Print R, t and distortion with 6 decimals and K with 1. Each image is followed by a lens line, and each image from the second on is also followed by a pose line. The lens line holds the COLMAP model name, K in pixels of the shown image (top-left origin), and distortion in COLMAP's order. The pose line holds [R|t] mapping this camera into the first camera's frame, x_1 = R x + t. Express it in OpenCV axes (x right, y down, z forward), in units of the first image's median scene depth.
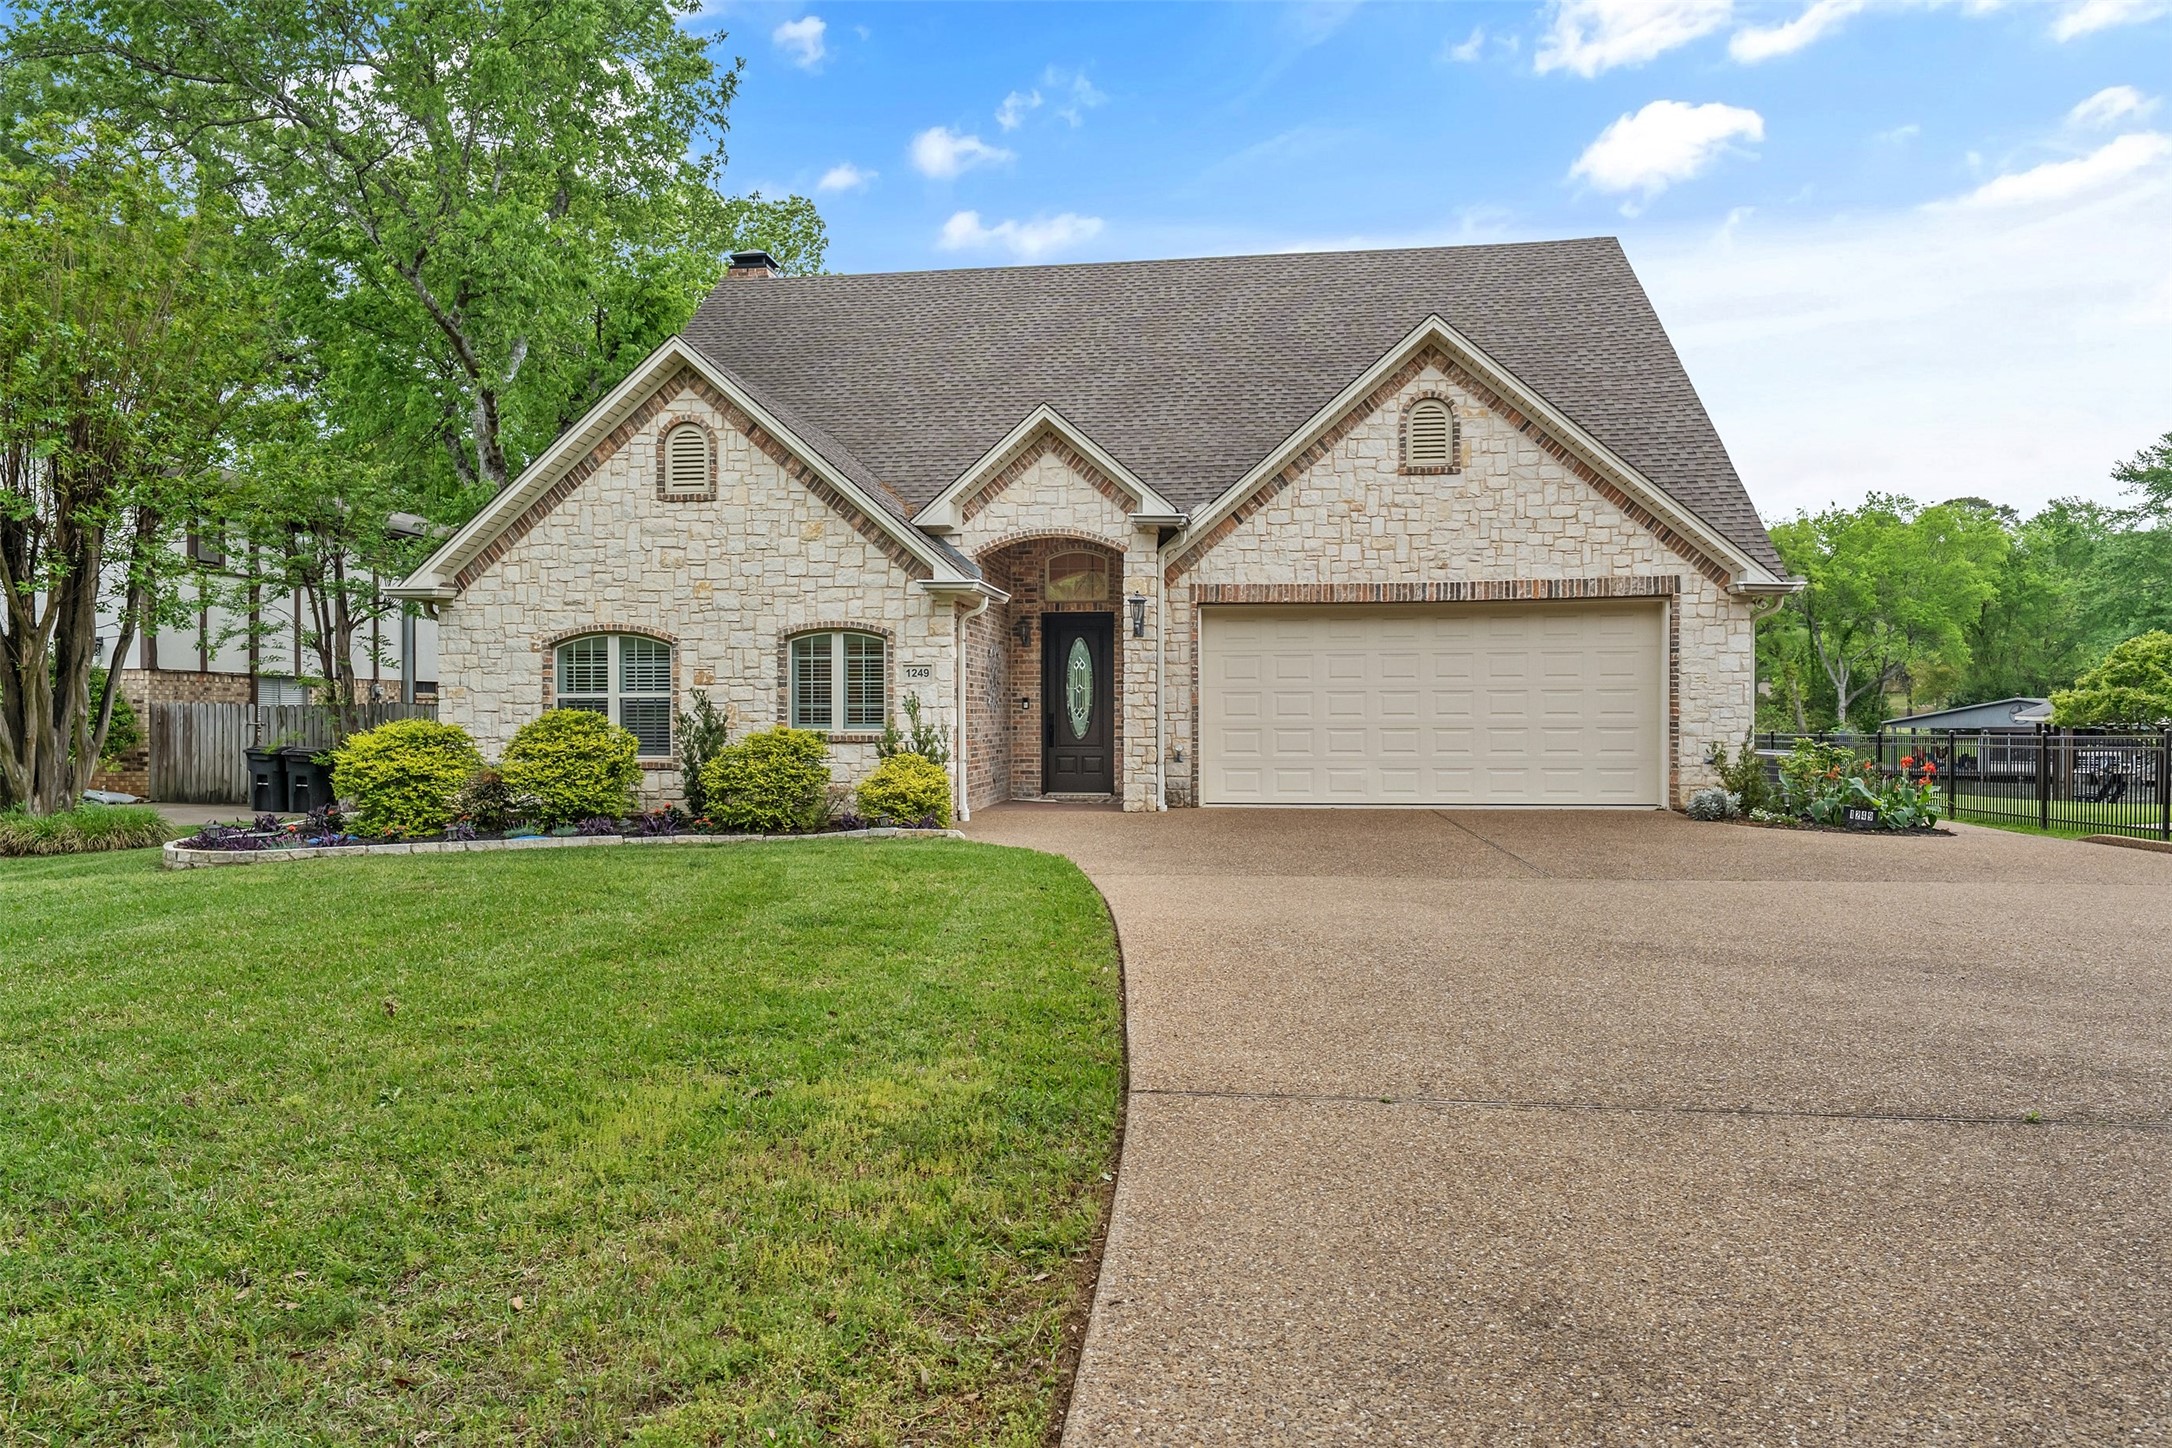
lens RADIAL K [[1401.3, 0, 1086.0], [0, 1401.3, 724.0], [0, 0, 1]] dist [0.002669, -0.001488]
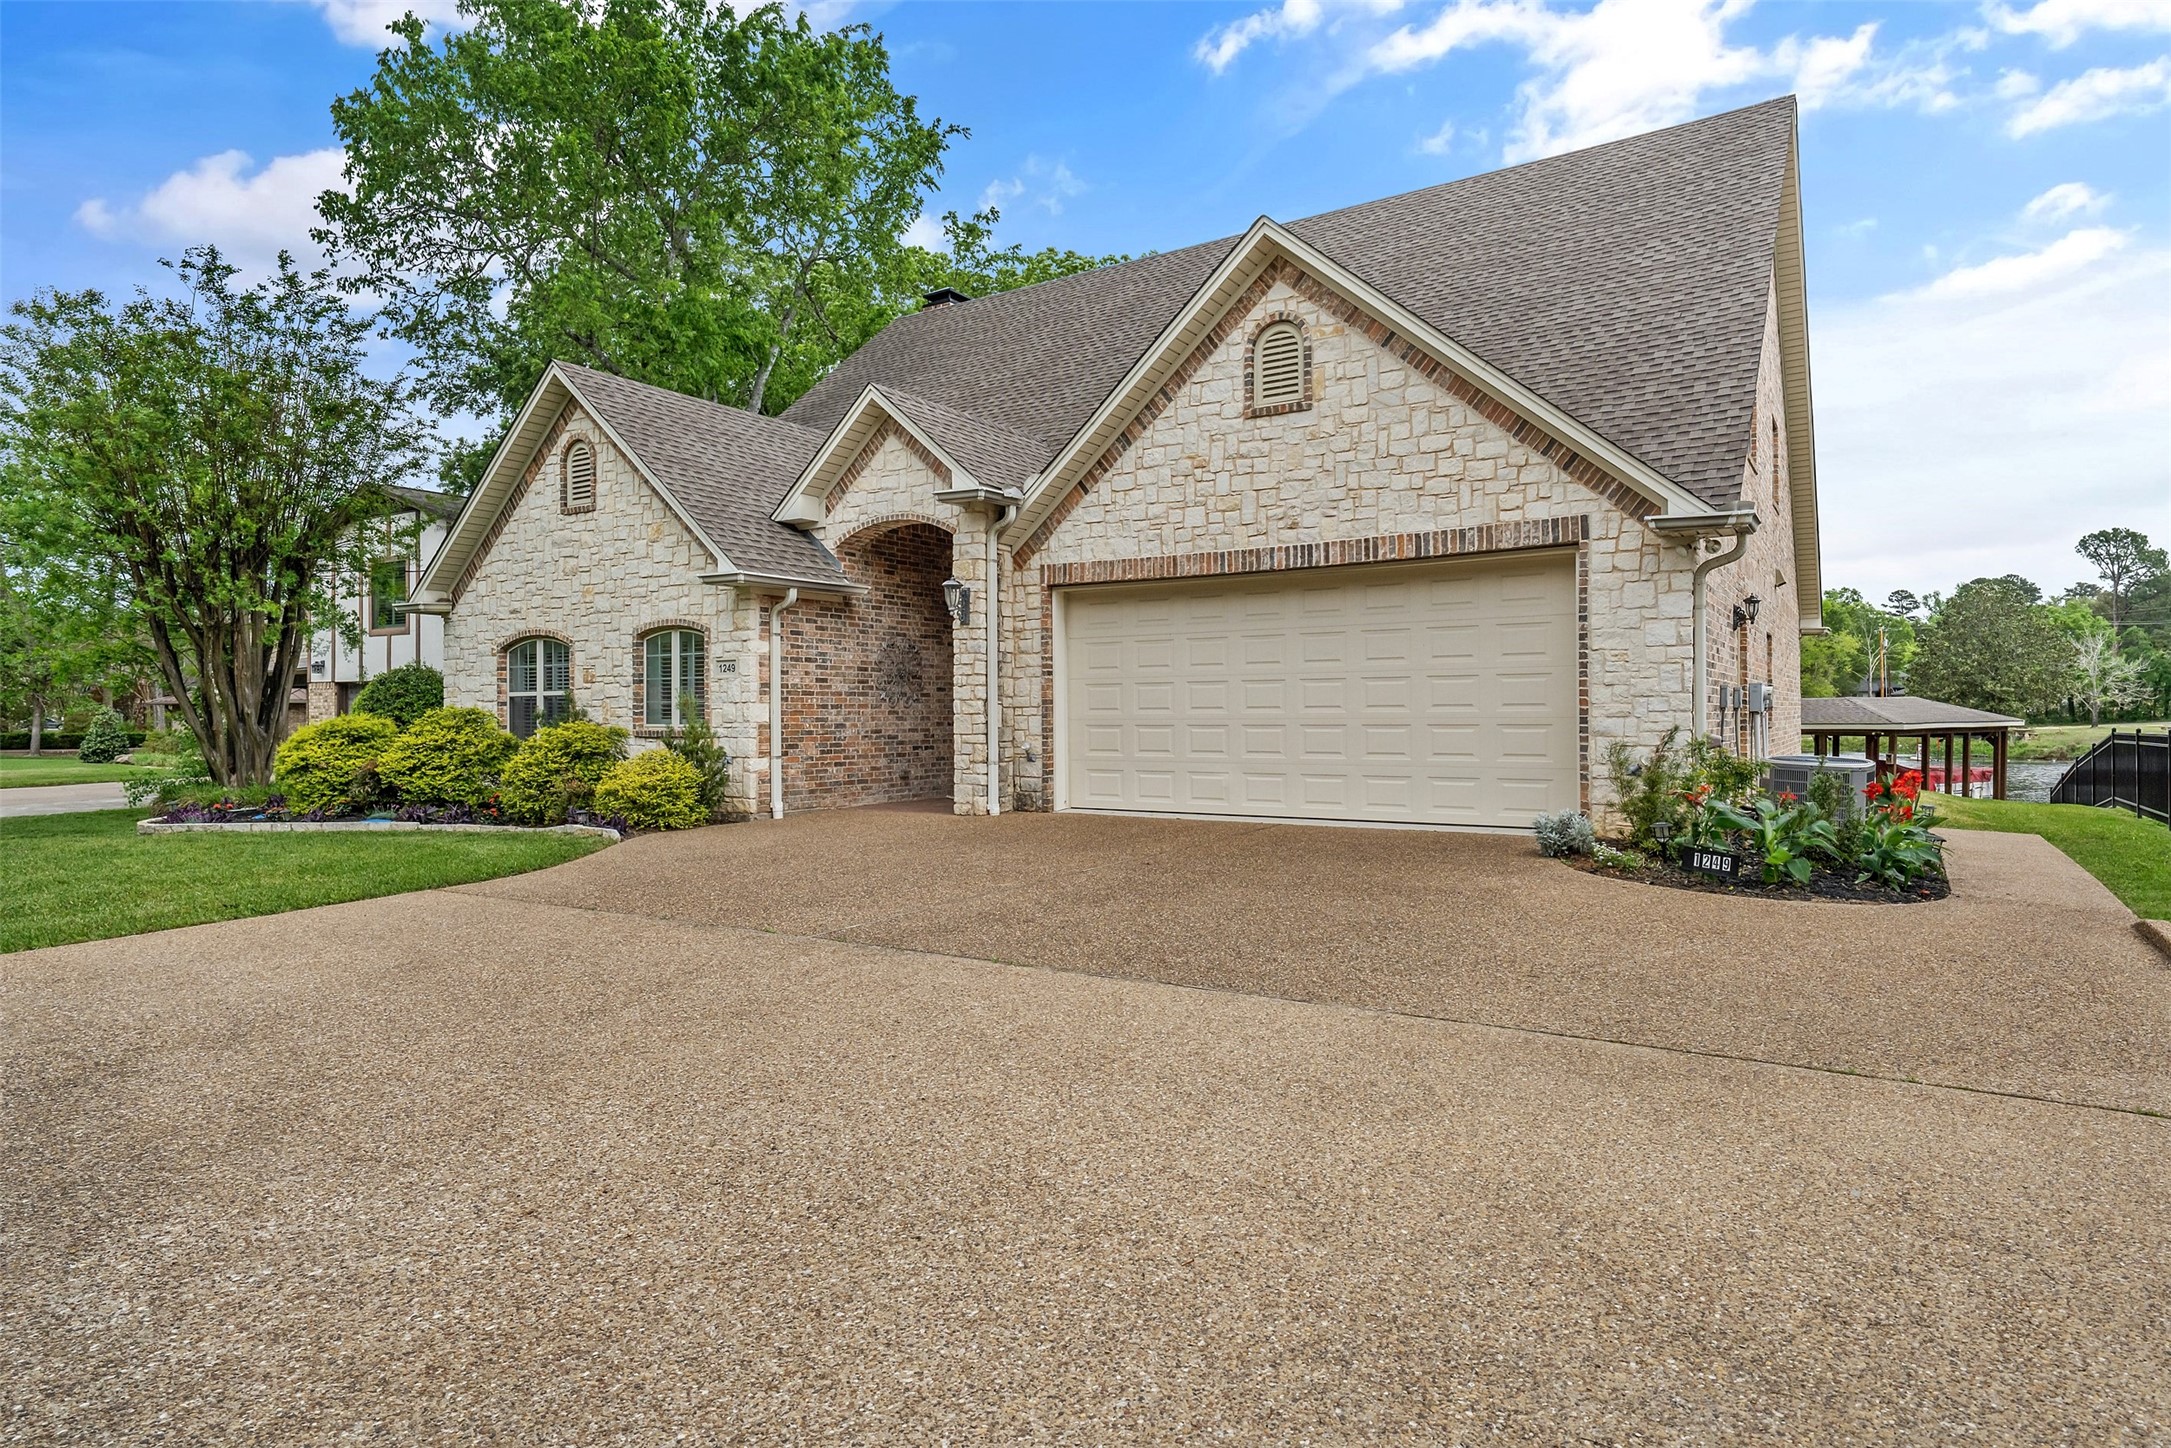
lens RADIAL K [[1209.9, 0, 1089.8], [0, 1209.9, 713.0], [0, 0, 1]] dist [-0.000220, 0.000513]
pose [[0.900671, -0.002231, -0.434496, 0.458945], [-0.000272, 0.999984, -0.005697, 0.000131], [0.434502, 0.005249, 0.900656, 0.321936]]
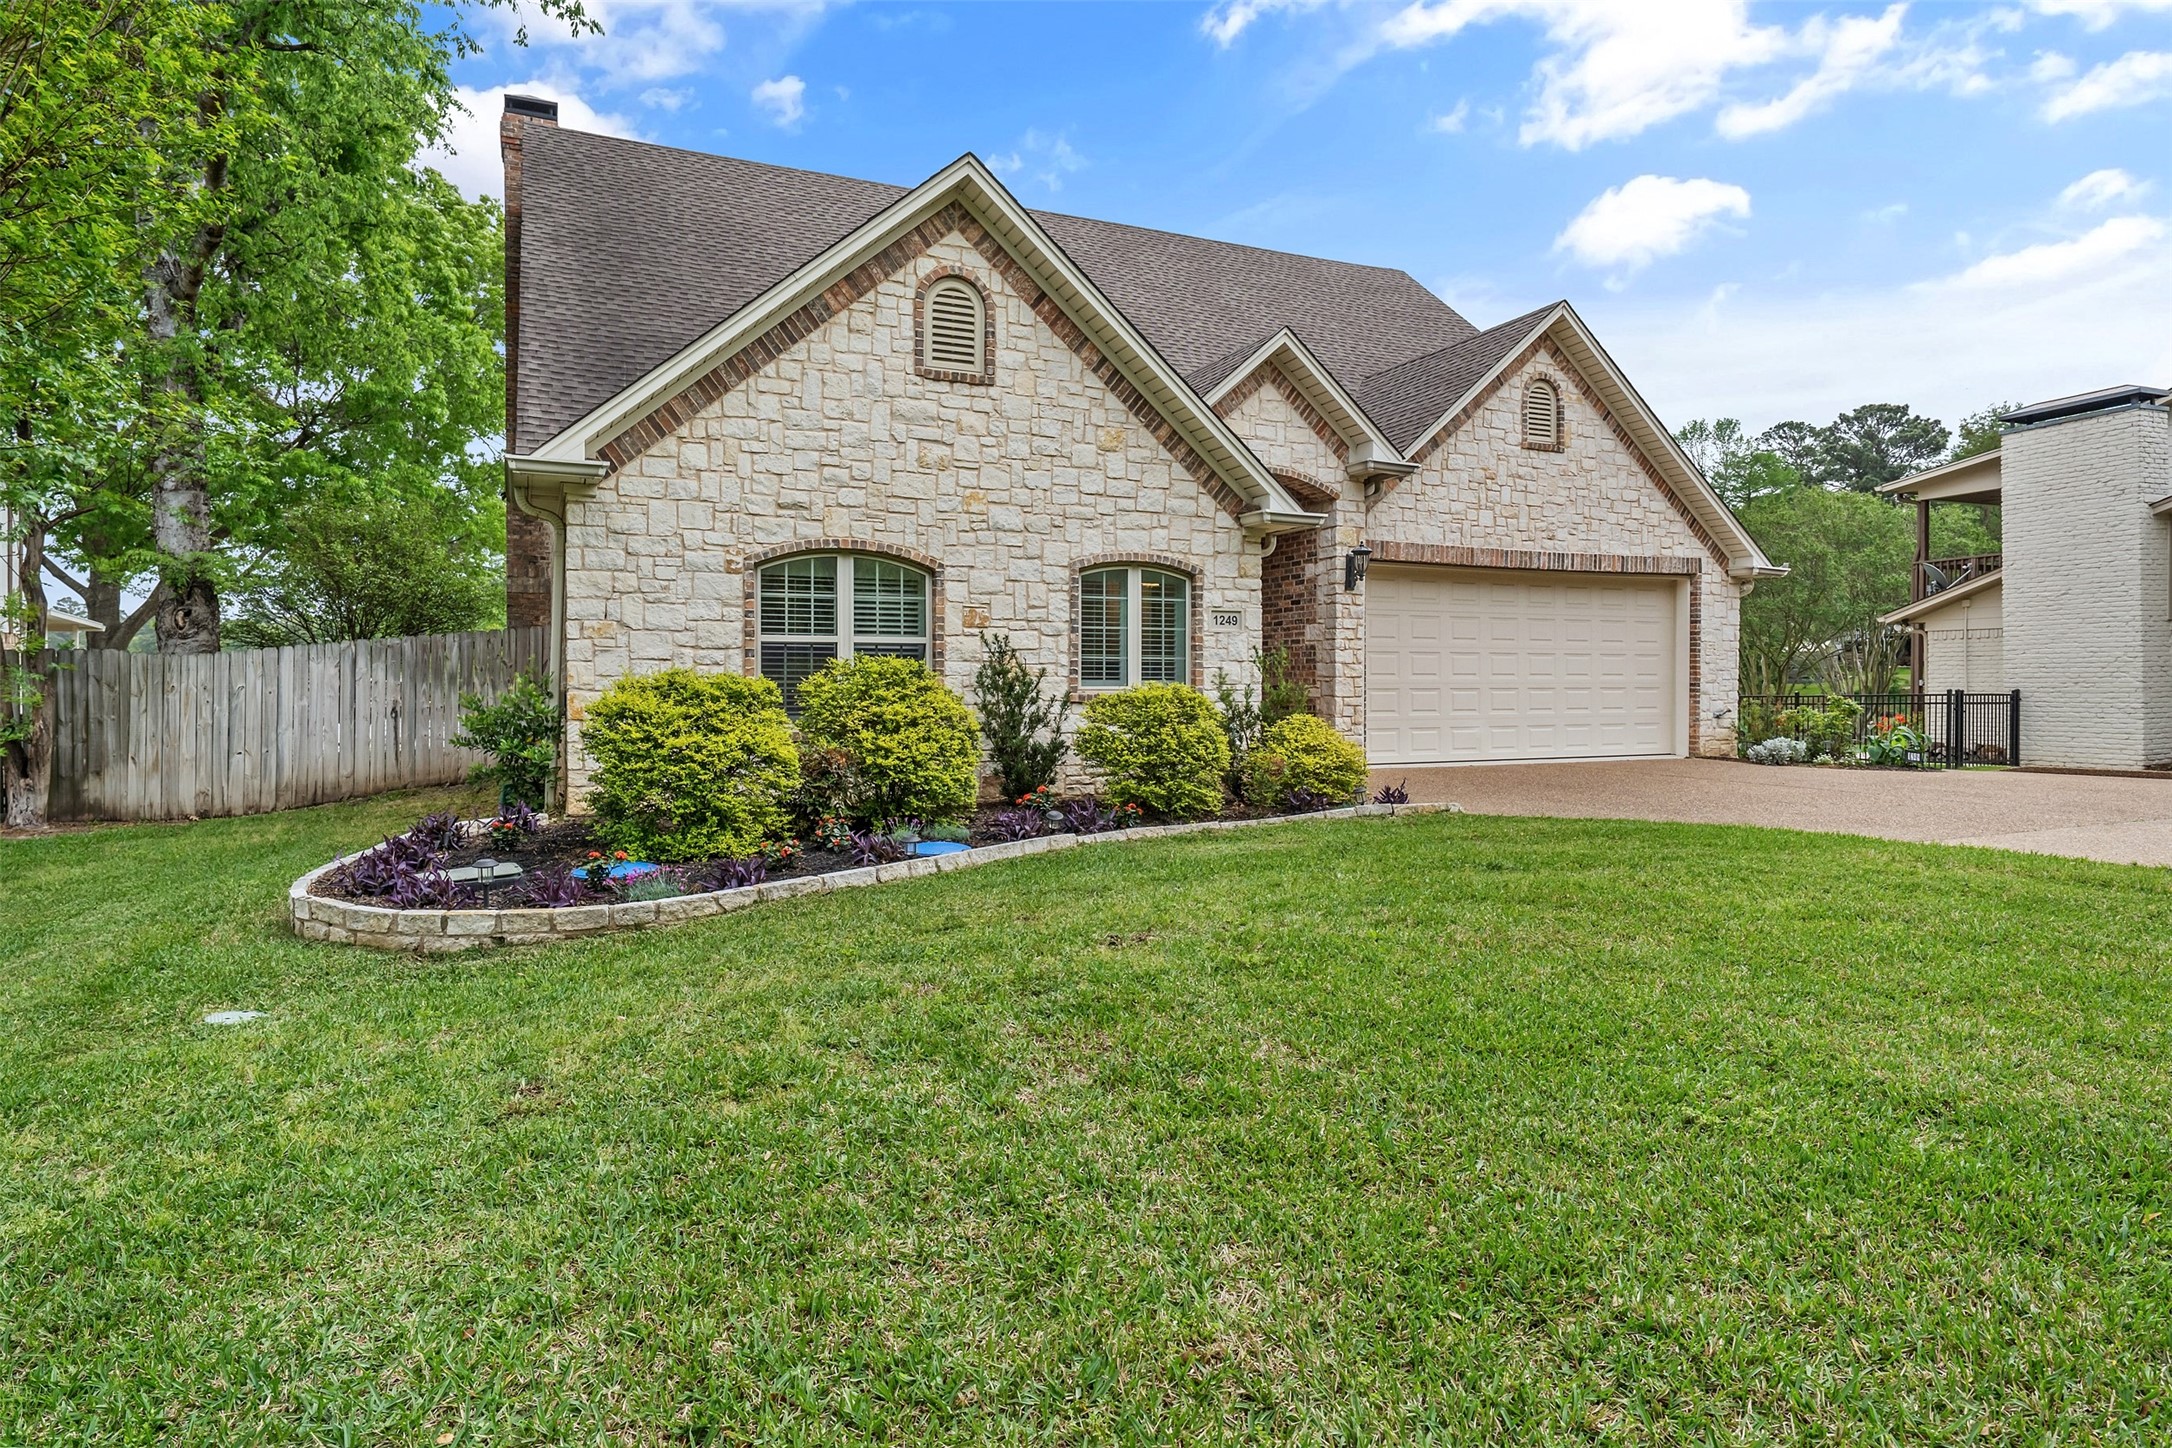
lens RADIAL K [[1216.3, 0, 1082.5], [0, 1216.3, 690.1], [0, 0, 1]] dist [0.001108, 0.000592]
pose [[0.852605, 0.001040, 0.522554, -0.547363], [0.000869, 0.999994, -0.003408, 0.007683], [-0.522555, 0.003359, 0.852599, 0.397834]]
